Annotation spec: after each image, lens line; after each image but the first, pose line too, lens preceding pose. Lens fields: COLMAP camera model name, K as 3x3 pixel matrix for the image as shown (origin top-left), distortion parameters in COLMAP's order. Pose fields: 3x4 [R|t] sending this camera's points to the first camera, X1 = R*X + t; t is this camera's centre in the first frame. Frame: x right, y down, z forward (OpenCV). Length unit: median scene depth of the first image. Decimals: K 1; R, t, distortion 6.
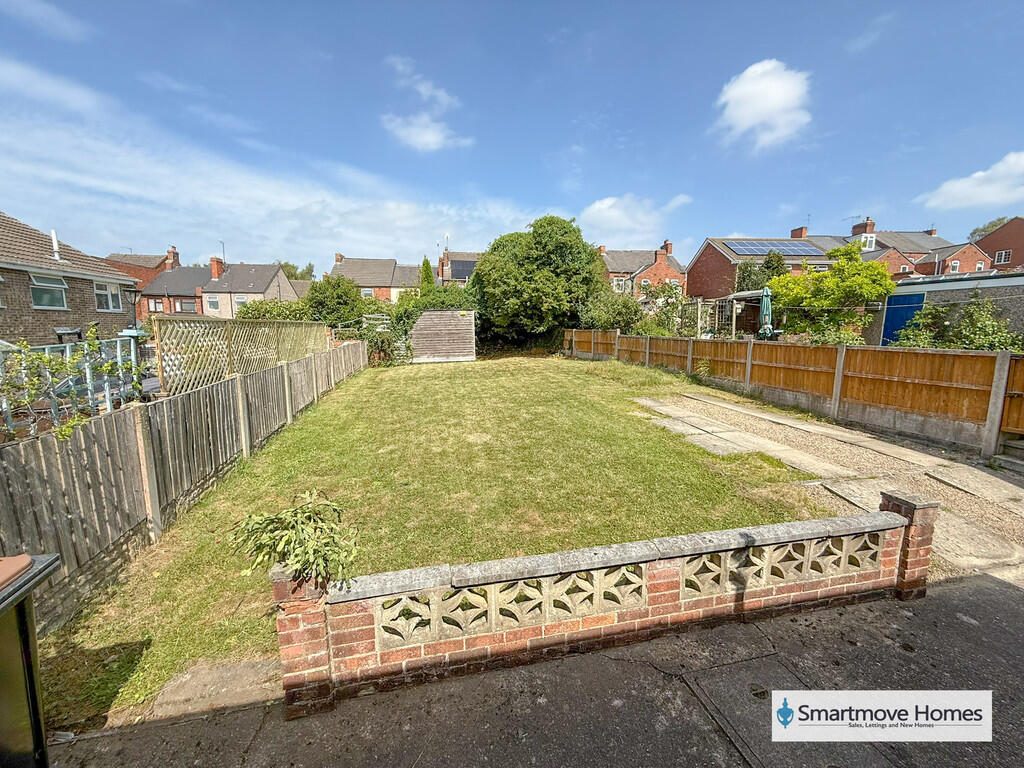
lens RADIAL K [[409.4, 0, 508.0], [0, 409.4, 378.4], [0, 0, 1]] dist [-0.000532, -0.000006]
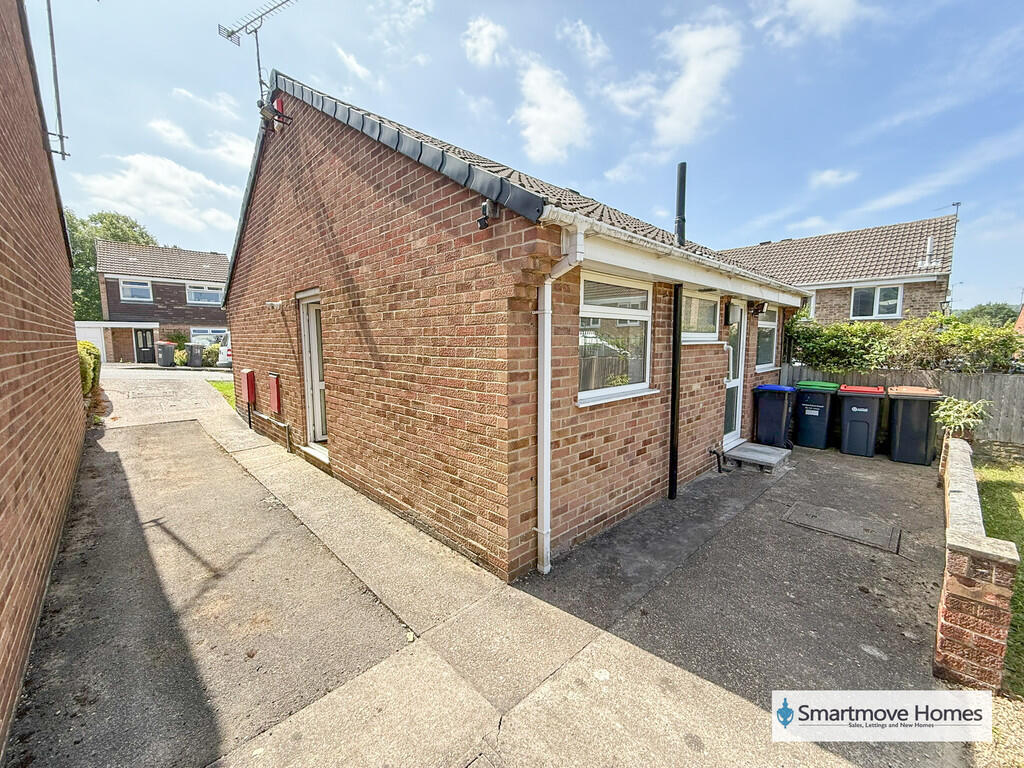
lens RADIAL K [[409.4, 0, 511.6], [0, 409.4, 380.7], [0, 0, 1]] dist [-0.000532, -0.000006]
pose [[-0.853142, 0.050533, -0.519225, 0.322787], [-0.067595, 0.976199, 0.206073, -0.011277], [0.517280, 0.210907, -0.829421, 0.178078]]
